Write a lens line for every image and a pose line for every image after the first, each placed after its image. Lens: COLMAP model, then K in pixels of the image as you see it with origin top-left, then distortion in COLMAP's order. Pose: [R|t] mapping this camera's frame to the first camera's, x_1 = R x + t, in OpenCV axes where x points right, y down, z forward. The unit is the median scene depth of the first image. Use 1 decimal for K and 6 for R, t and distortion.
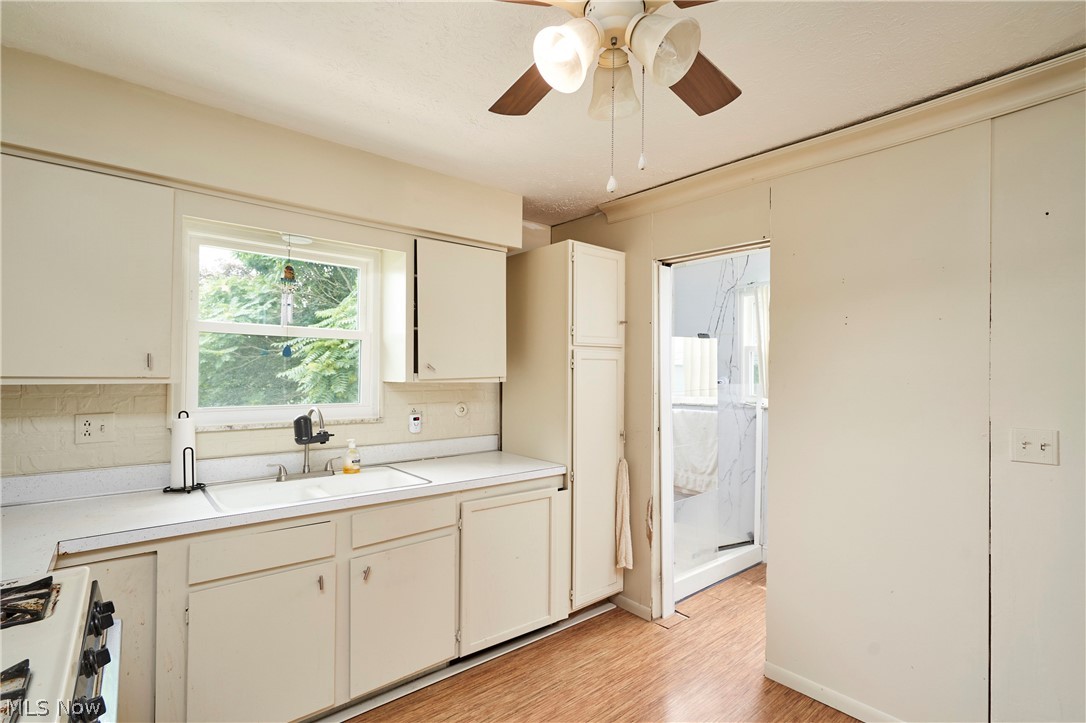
lens RADIAL K [[519.2, 0, 516.4], [0, 519.2, 364.2], [0, 0, 1]] dist [0.001557, 0.000149]
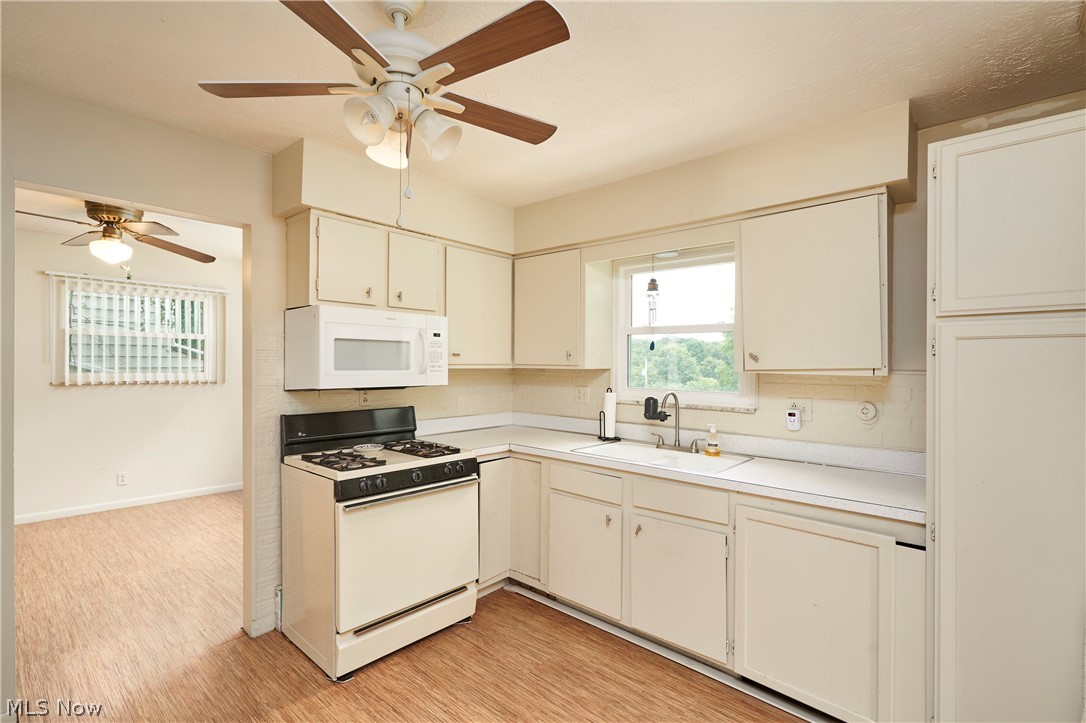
lens RADIAL K [[510.9, 0, 543.0], [0, 510.9, 361.5], [0, 0, 1]] dist [0.001642, -0.000213]
pose [[0.142895, -0.006853, -0.989714, 0.691550], [0.010883, 0.999926, -0.005353, 0.015640], [0.989678, -0.010006, 0.142959, 0.504788]]
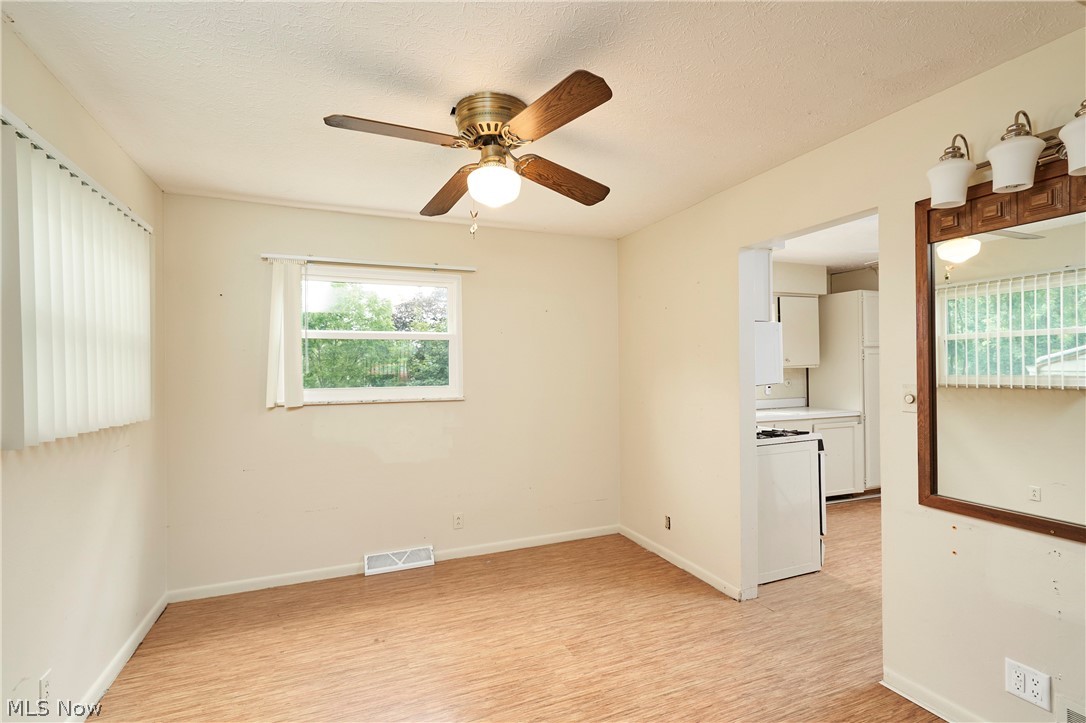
lens RADIAL K [[510.9, 0, 543.0], [0, 510.9, 361.5], [0, 0, 1]] dist [0.001642, -0.000213]
pose [[0.954908, -0.019928, -0.296232, -0.481023], [0.023367, 0.999694, 0.008072, -0.027587], [0.295981, -0.014630, 0.955082, -1.180409]]
